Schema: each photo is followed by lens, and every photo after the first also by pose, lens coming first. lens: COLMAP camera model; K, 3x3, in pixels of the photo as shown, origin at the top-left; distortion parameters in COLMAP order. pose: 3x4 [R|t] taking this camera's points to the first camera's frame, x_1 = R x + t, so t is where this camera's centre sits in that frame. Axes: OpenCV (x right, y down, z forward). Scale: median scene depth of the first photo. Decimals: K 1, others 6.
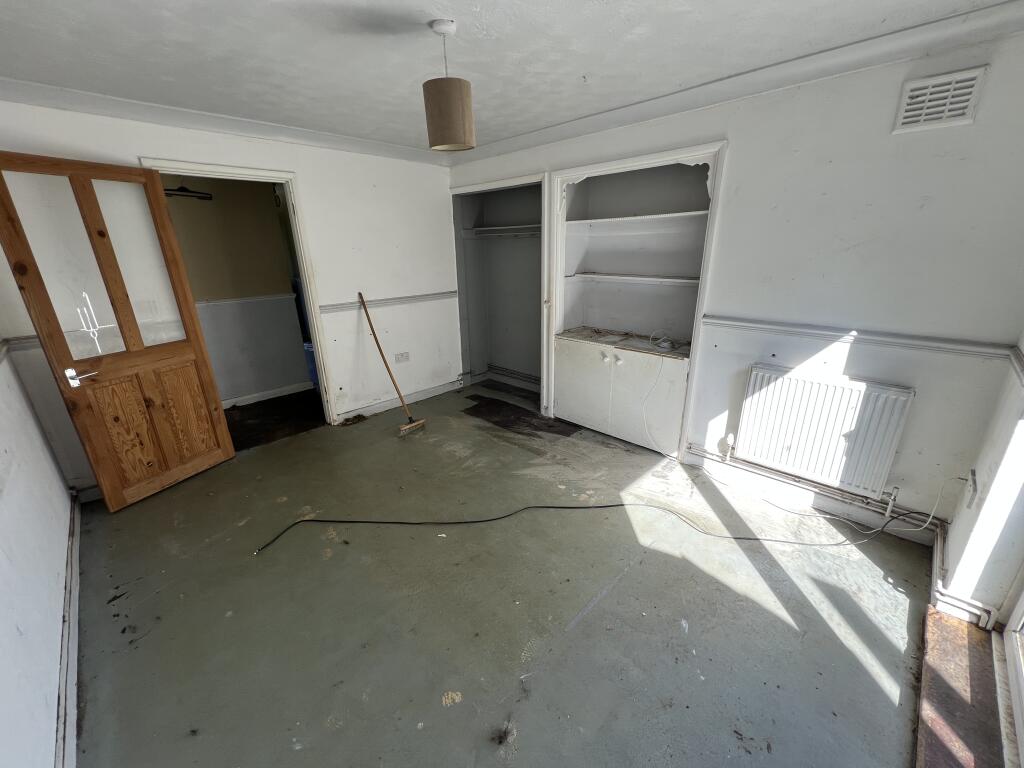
lens RADIAL K [[409.4, 0, 512.5], [0, 409.4, 385.7], [0, 0, 1]] dist [0.000110, -0.000025]
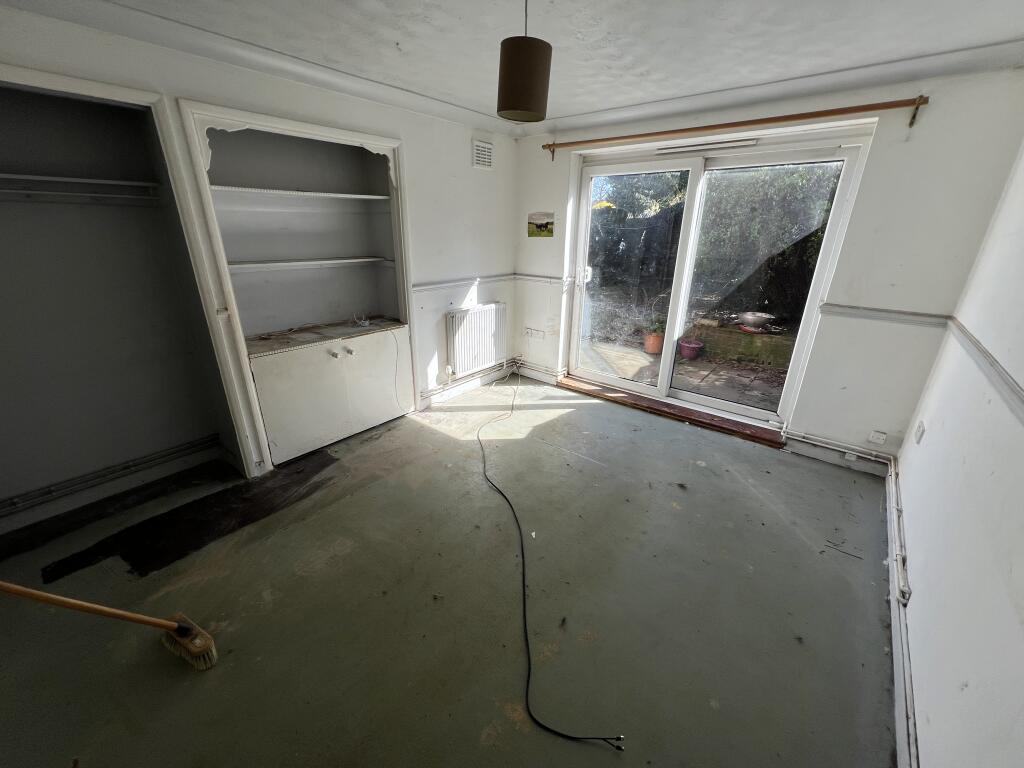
lens RADIAL K [[409.4, 0, 511.6], [0, 409.4, 386.2], [0, 0, 1]] dist [0.000110, -0.000025]
pose [[-0.095119, -0.343937, 0.934163, -0.721213], [0.312712, 0.880589, 0.356054, -0.223264], [-0.945073, 0.325991, 0.023792, 0.706902]]
